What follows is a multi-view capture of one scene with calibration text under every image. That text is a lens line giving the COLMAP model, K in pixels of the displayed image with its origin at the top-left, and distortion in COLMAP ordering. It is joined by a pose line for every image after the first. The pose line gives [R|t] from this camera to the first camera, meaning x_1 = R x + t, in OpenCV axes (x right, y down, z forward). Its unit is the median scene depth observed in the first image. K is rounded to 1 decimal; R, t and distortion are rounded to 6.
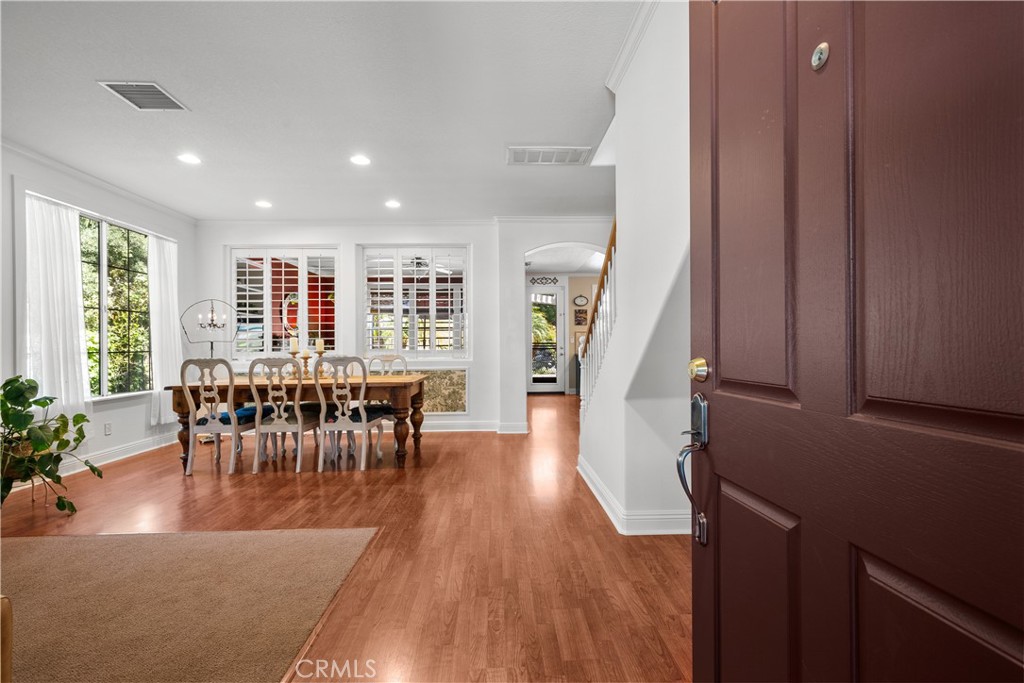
lens RADIAL K [[445.1, 0, 510.8], [0, 445.1, 344.6], [0, 0, 1]] dist [0.000979, -0.000621]
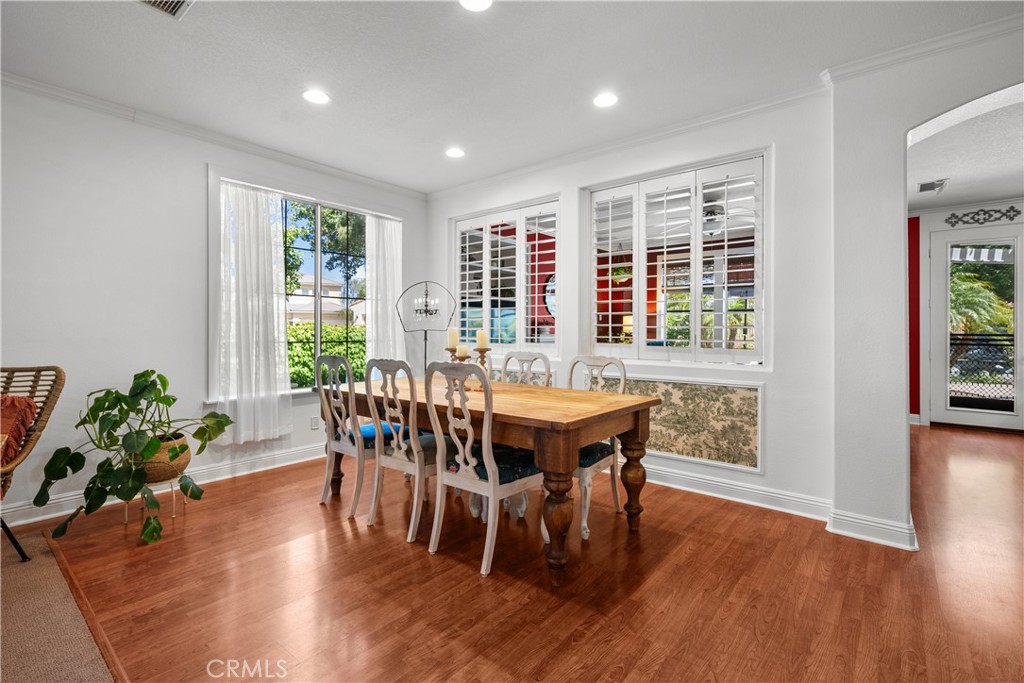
lens RADIAL K [[445.1, 0, 534.0], [0, 445.1, 327.5], [0, 0, 1]] dist [0.000979, -0.000621]
pose [[0.749102, 0.005999, -0.662428, 0.052786], [-0.007991, 0.999968, 0.000020, -0.013443], [0.662407, 0.005279, 0.749126, 0.474606]]
